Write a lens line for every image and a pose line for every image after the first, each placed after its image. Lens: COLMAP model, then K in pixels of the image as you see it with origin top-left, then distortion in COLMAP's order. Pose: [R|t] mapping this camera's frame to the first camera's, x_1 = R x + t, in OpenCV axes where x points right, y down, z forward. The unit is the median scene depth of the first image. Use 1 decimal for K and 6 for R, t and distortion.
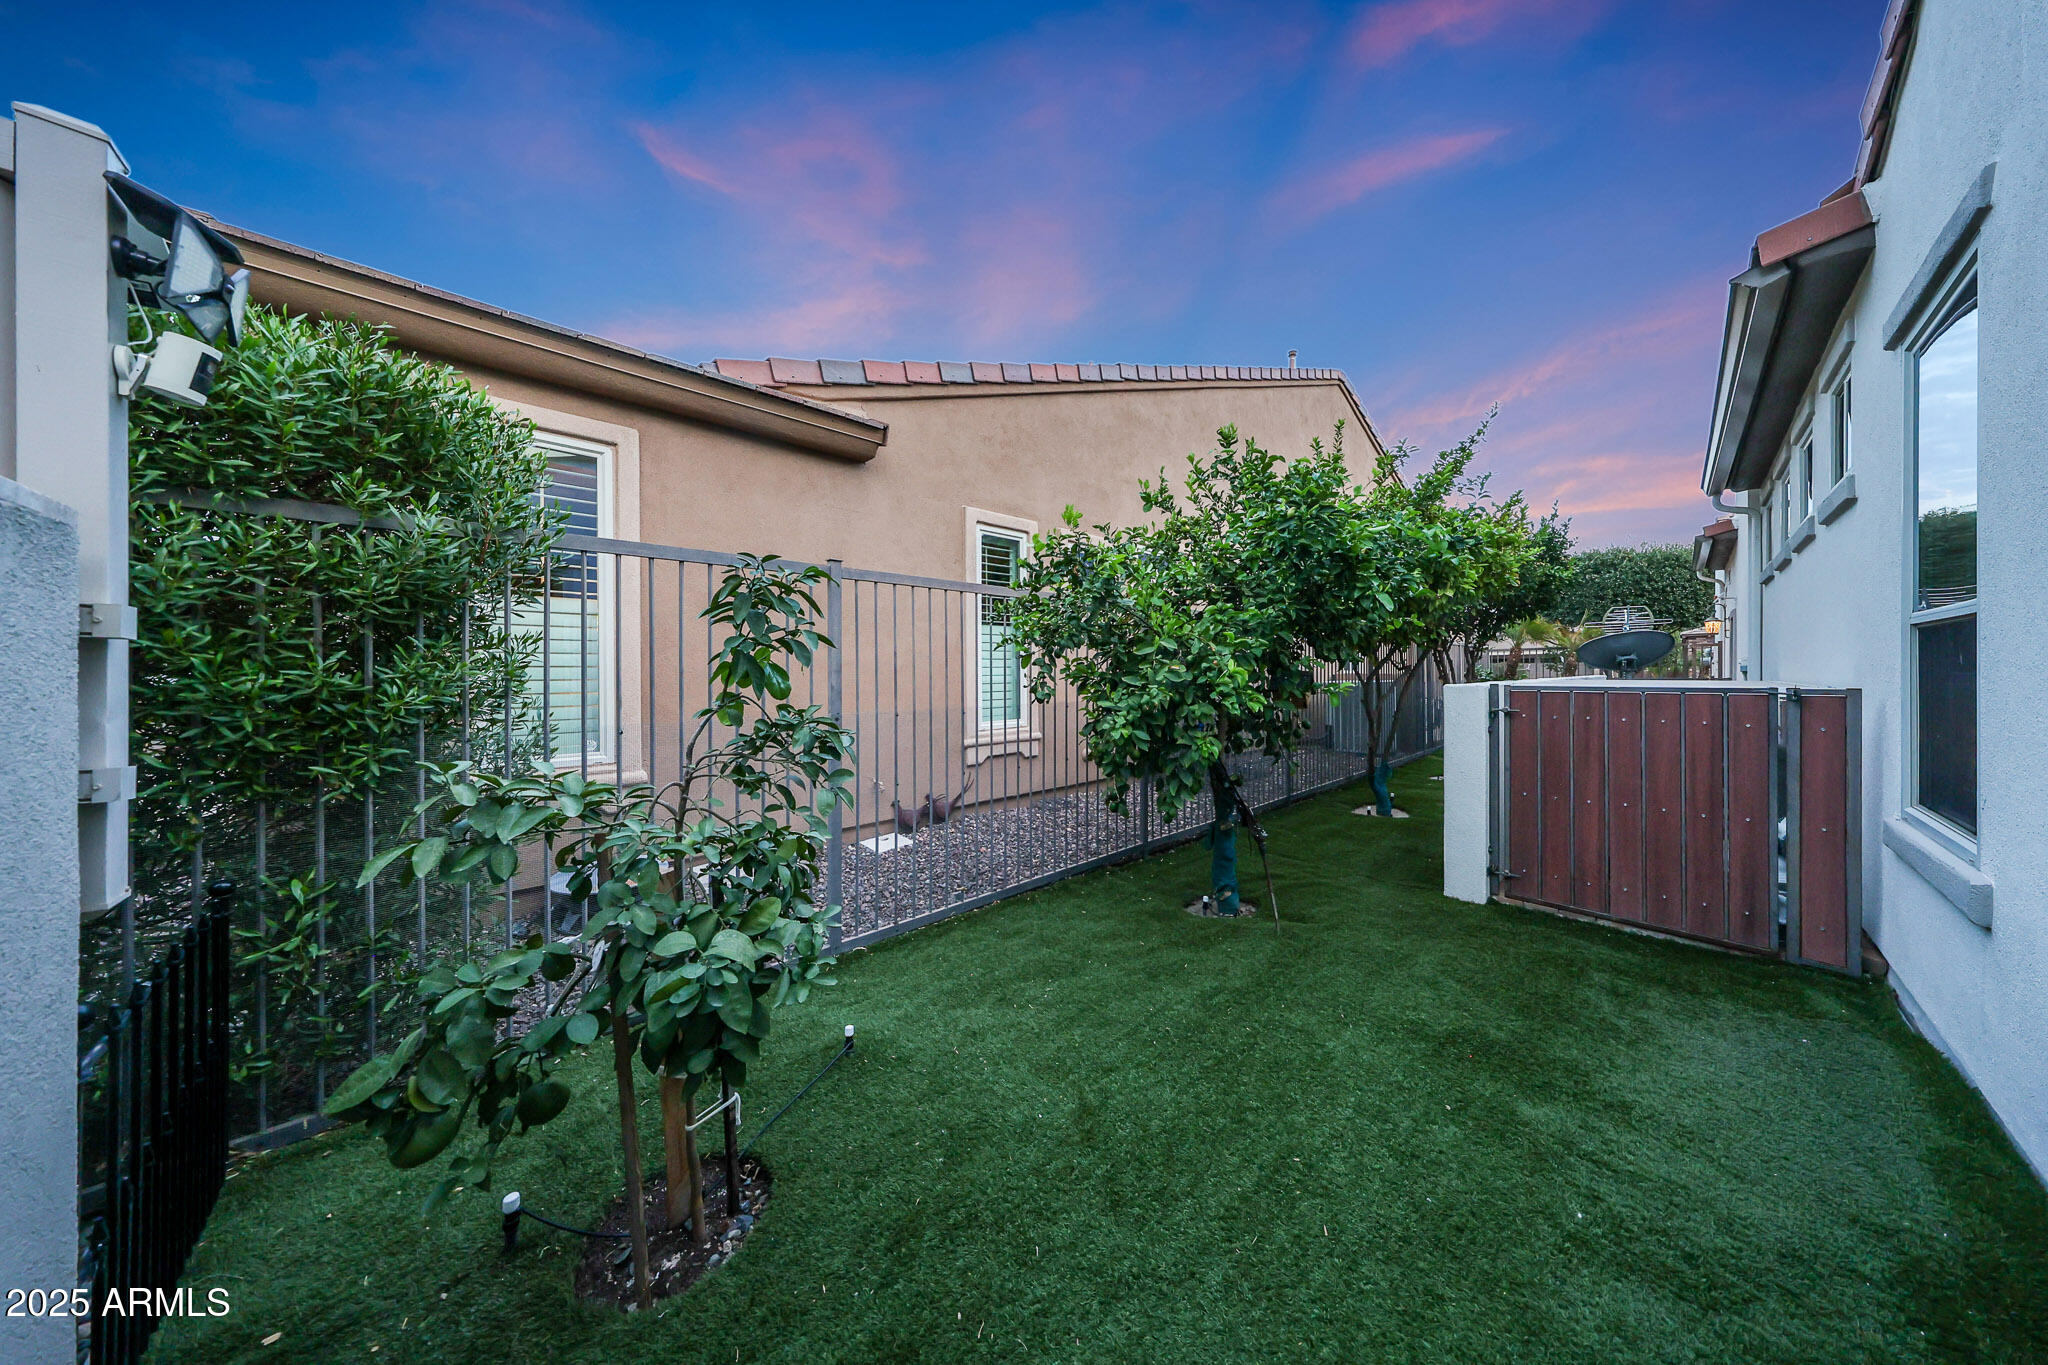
lens RADIAL K [[597.6, 0, 1019.7], [0, 597.6, 674.3], [0, 0, 1]] dist [-0.002095, -0.000096]
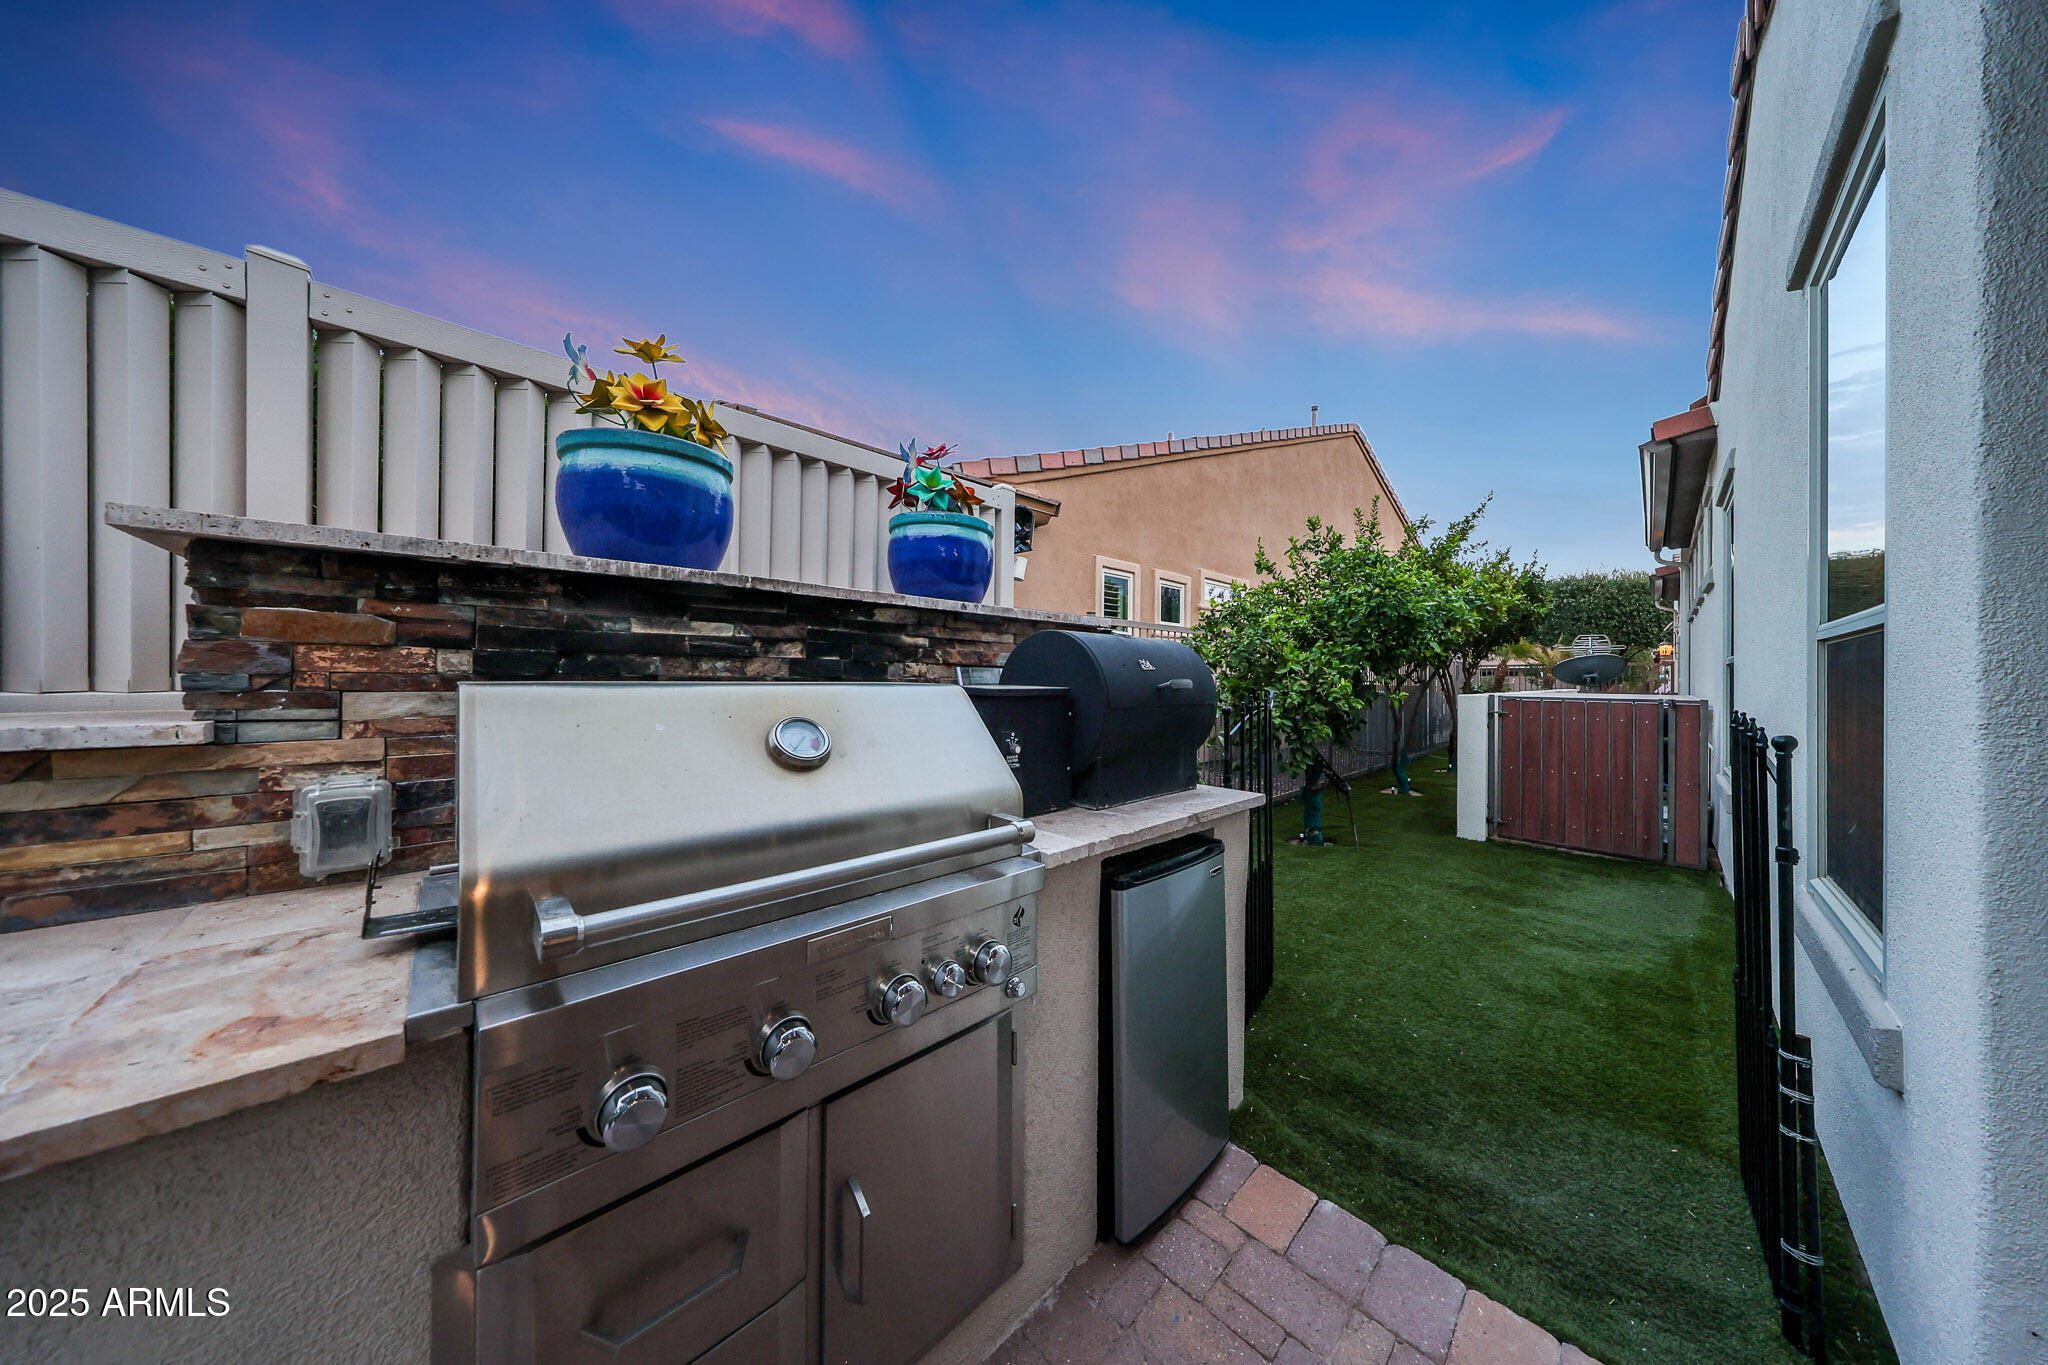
lens RADIAL K [[597.6, 0, 1024.3], [0, 597.6, 672.9], [0, 0, 1]] dist [-0.002095, -0.000096]
pose [[0.999703, 0.013858, 0.020024, -0.363009], [-0.013634, 0.999844, -0.011245, -0.005240], [-0.020177, 0.010969, 0.999736, -0.422774]]
